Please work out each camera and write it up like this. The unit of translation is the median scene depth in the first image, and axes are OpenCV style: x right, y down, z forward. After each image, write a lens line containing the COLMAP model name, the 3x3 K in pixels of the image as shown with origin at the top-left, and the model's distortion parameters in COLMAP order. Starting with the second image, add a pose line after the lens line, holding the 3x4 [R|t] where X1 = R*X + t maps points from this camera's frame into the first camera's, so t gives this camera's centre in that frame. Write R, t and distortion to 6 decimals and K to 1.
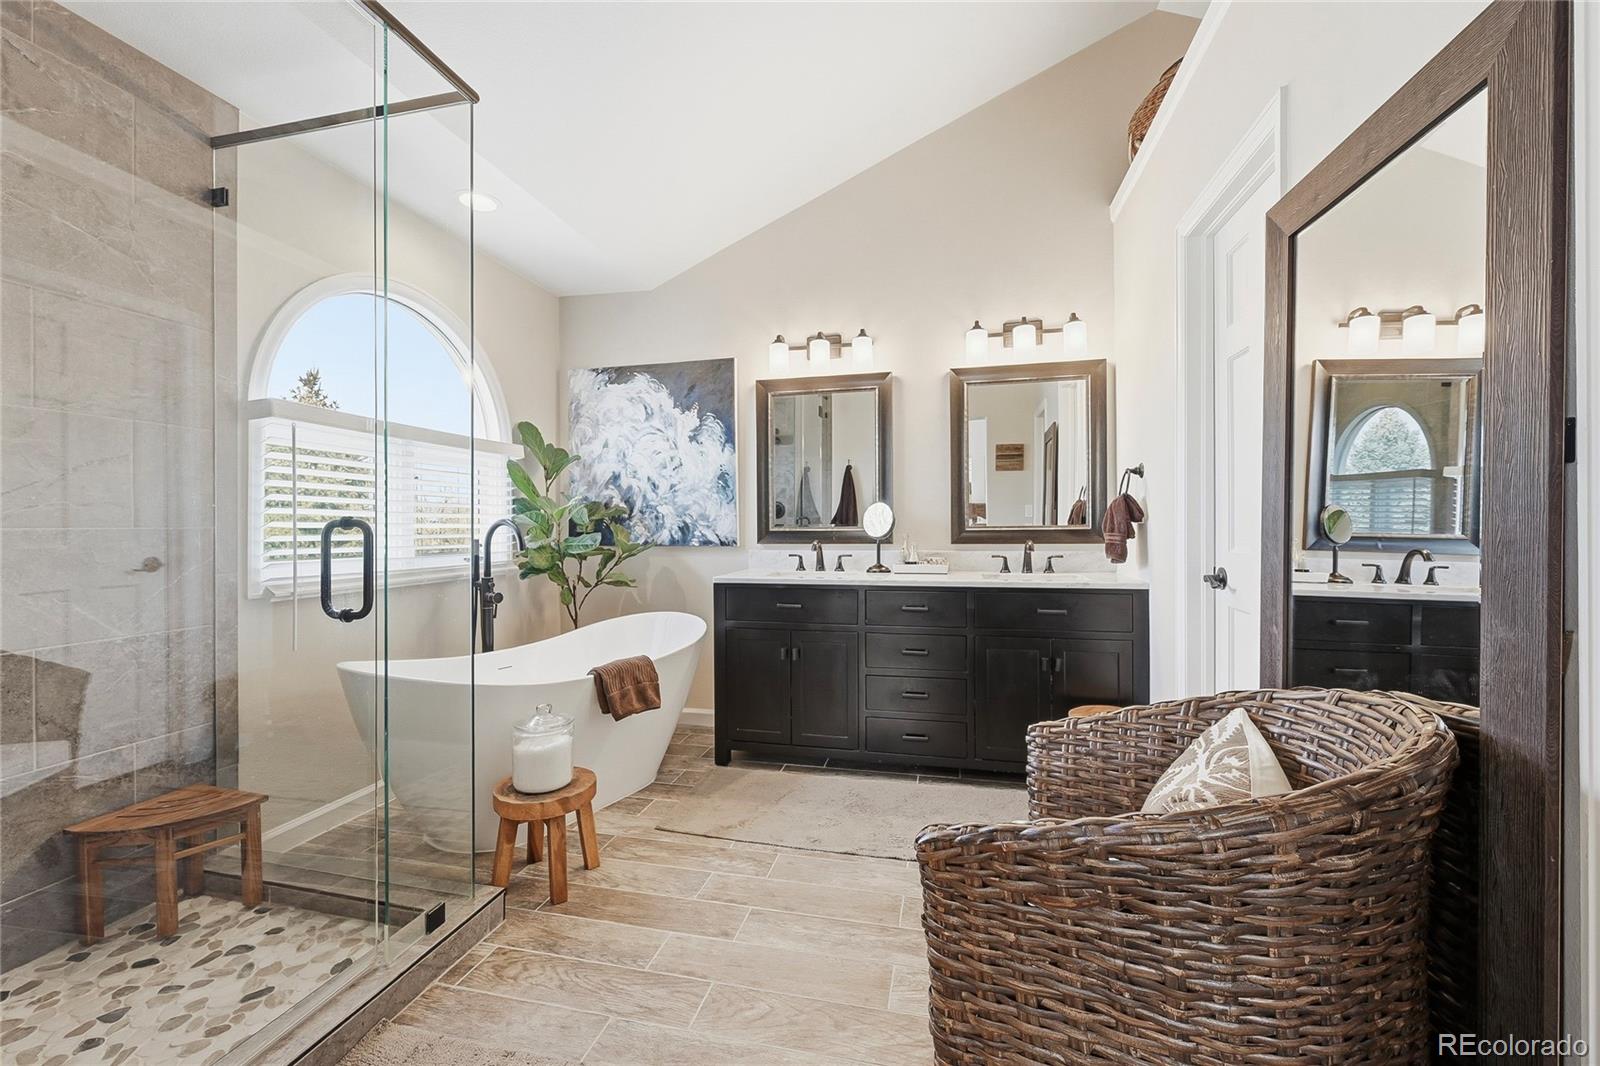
lens RADIAL K [[635.7, 0, 800.0], [0, 635.7, 533.0], [0, 0, 1]] dist [0.001170, 0.000288]
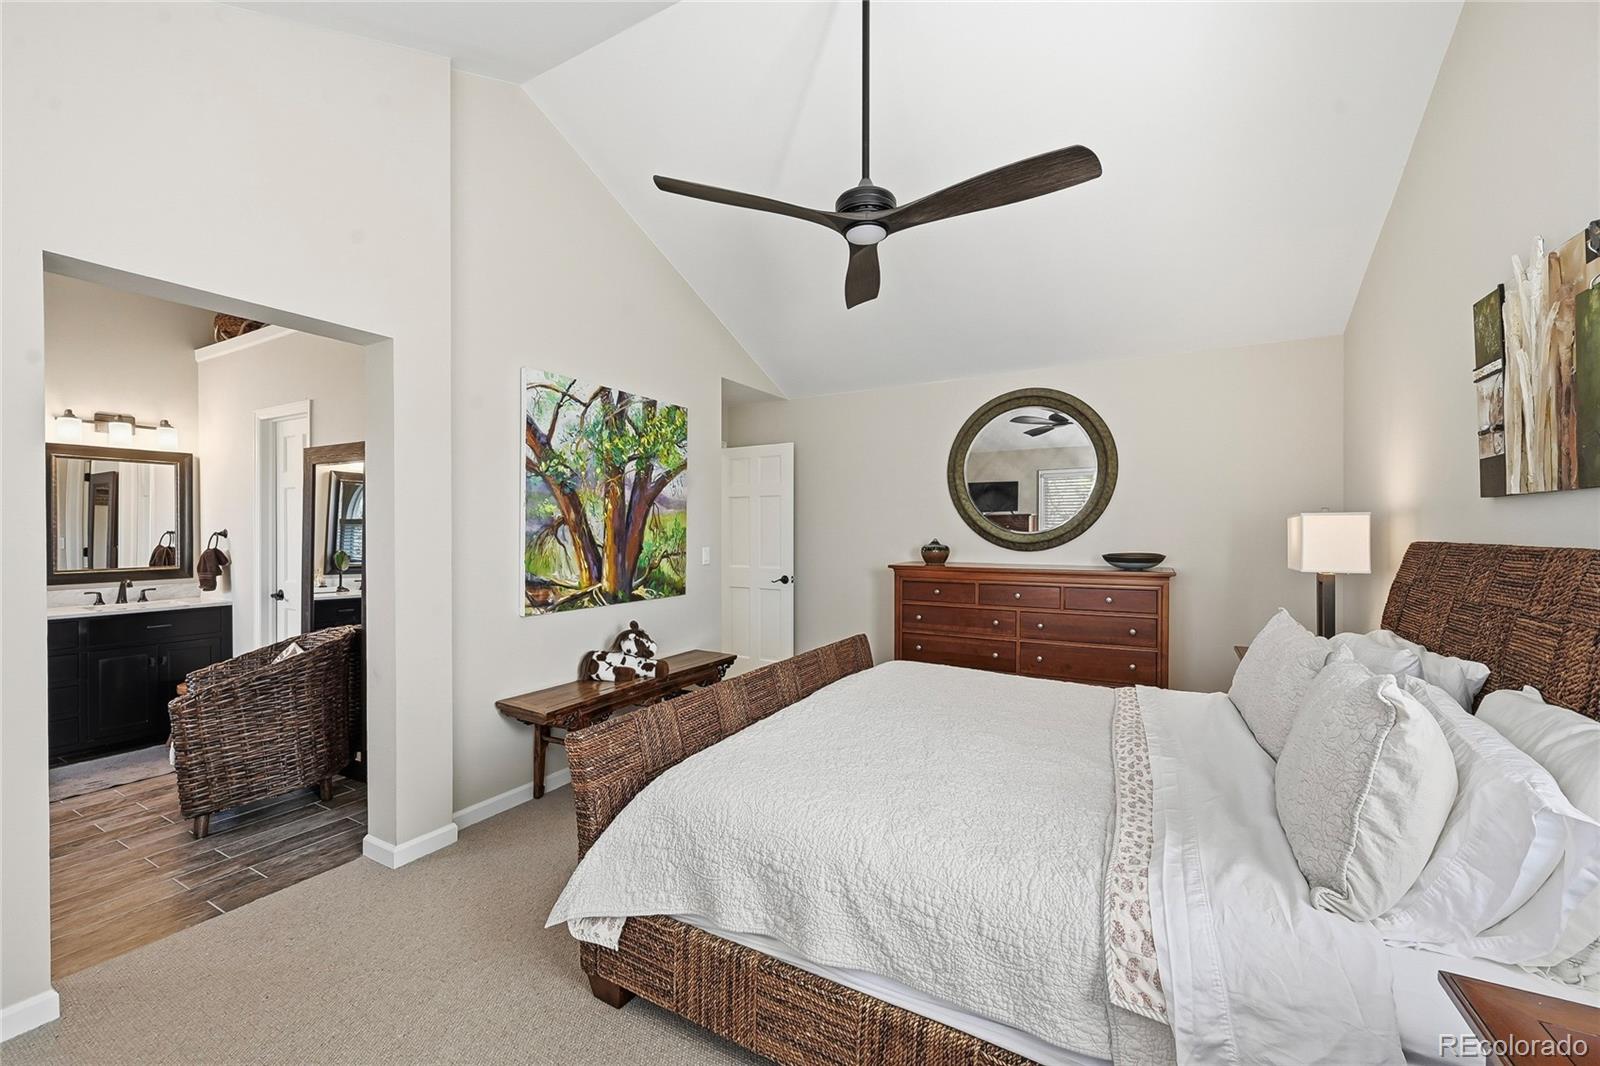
lens RADIAL K [[635.7, 0, 800.0], [0, 635.7, 533.0], [0, 0, 1]] dist [0.001170, 0.000288]
pose [[0.269911, 0.005359, 0.962870, -0.558480], [0.009322, 0.999923, -0.008178, -0.062107], [-0.962840, 0.011183, 0.269840, -0.755653]]
